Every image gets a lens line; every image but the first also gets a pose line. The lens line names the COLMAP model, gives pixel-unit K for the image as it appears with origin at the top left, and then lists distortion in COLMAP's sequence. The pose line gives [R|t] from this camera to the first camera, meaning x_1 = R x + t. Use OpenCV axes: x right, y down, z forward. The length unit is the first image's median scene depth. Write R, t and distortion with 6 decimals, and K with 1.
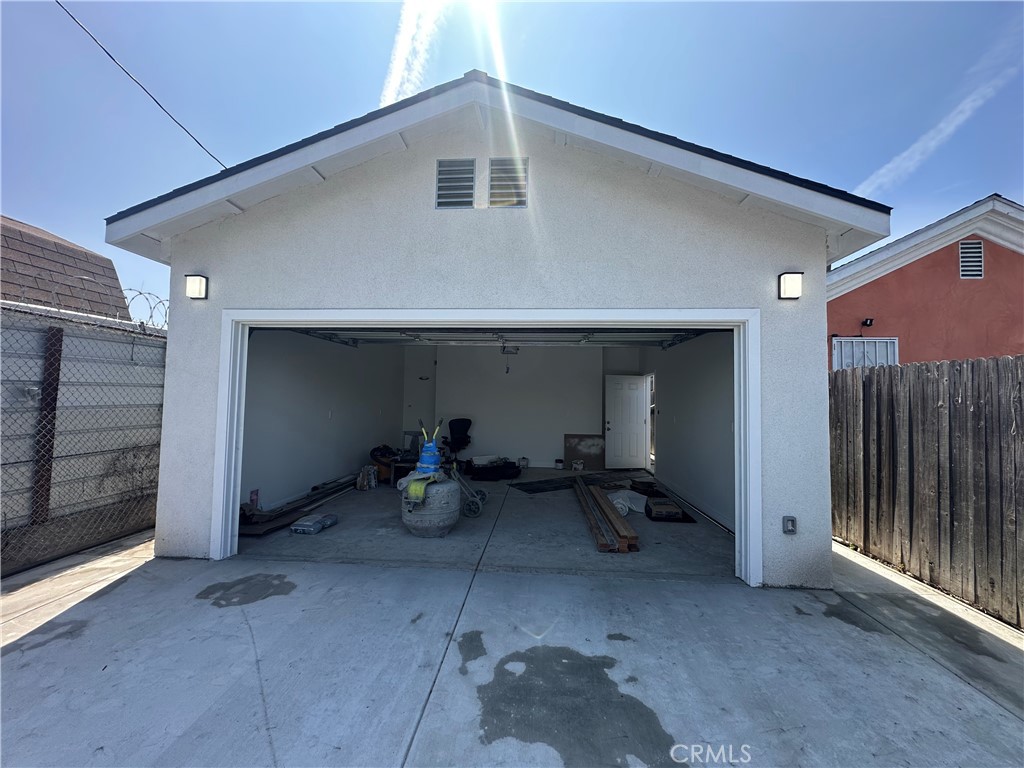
lens RADIAL K [[407.3, 0, 512.2], [0, 407.3, 385.5], [0, 0, 1]] dist [0.002676, 0.000434]
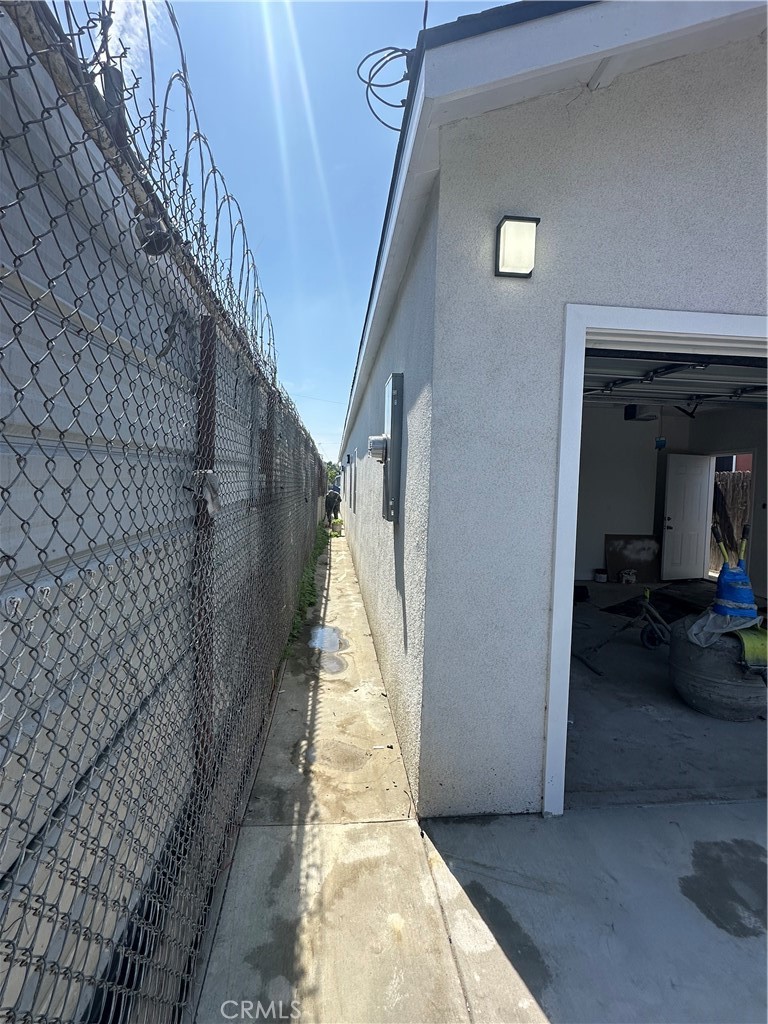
lens RADIAL K [[504.4, 0, 384.2], [0, 504.4, 513.4], [0, 0, 1]] dist [0.010689, 0.000617]
pose [[0.983633, -0.001659, 0.180175, -0.984507], [-0.016234, 0.995075, 0.097787, -0.001617], [-0.179450, -0.099111, 0.978762, 0.433196]]
